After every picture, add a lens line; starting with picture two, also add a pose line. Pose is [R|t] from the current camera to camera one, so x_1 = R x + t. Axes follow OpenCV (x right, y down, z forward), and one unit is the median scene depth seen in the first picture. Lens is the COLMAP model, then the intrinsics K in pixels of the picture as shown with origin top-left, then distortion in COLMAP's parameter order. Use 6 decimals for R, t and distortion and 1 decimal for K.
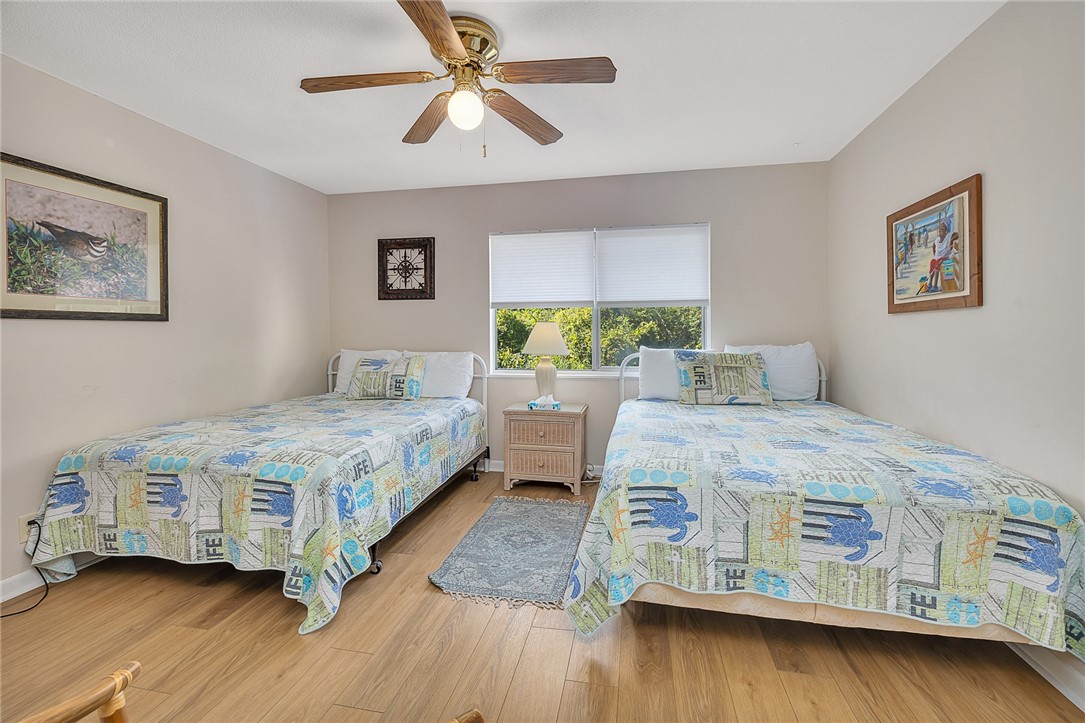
lens RADIAL K [[468.9, 0, 543.7], [0, 468.9, 332.5], [0, 0, 1]] dist [-0.003197, -0.000365]
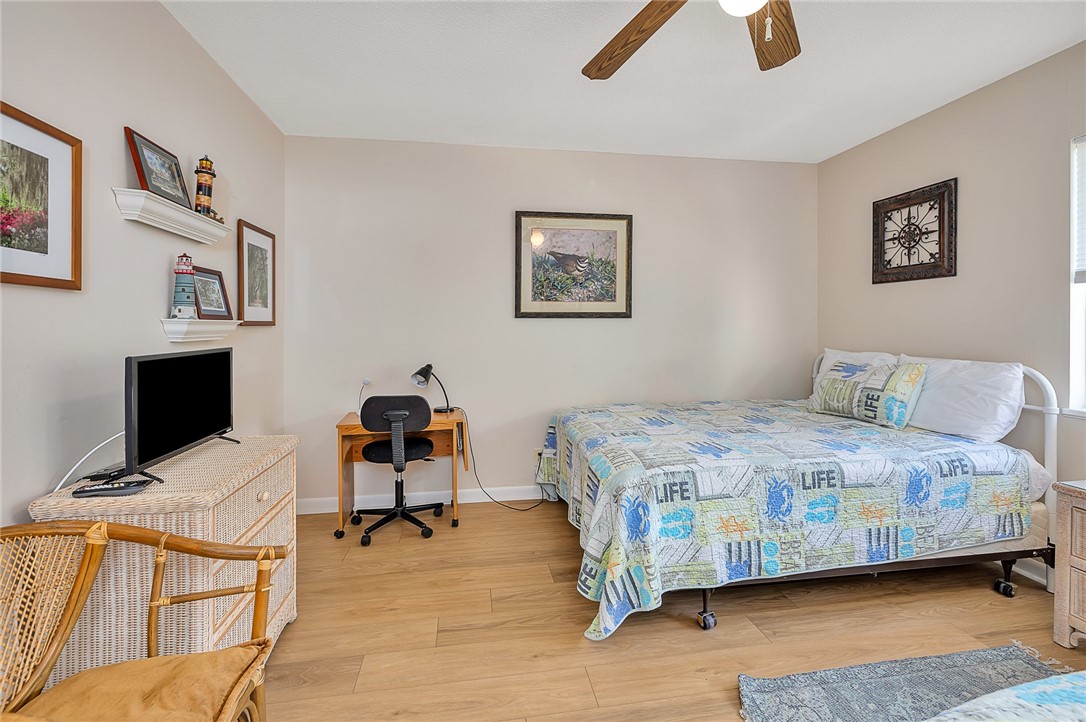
lens RADIAL K [[469.3, 0, 538.5], [0, 469.3, 326.8], [0, 0, 1]] dist [-0.003197, -0.000365]
pose [[0.341277, 0.002079, -0.939961, 0.231357], [-0.002445, 0.999996, 0.001324, -0.002357], [0.939960, 0.001847, 0.341280, 0.354313]]
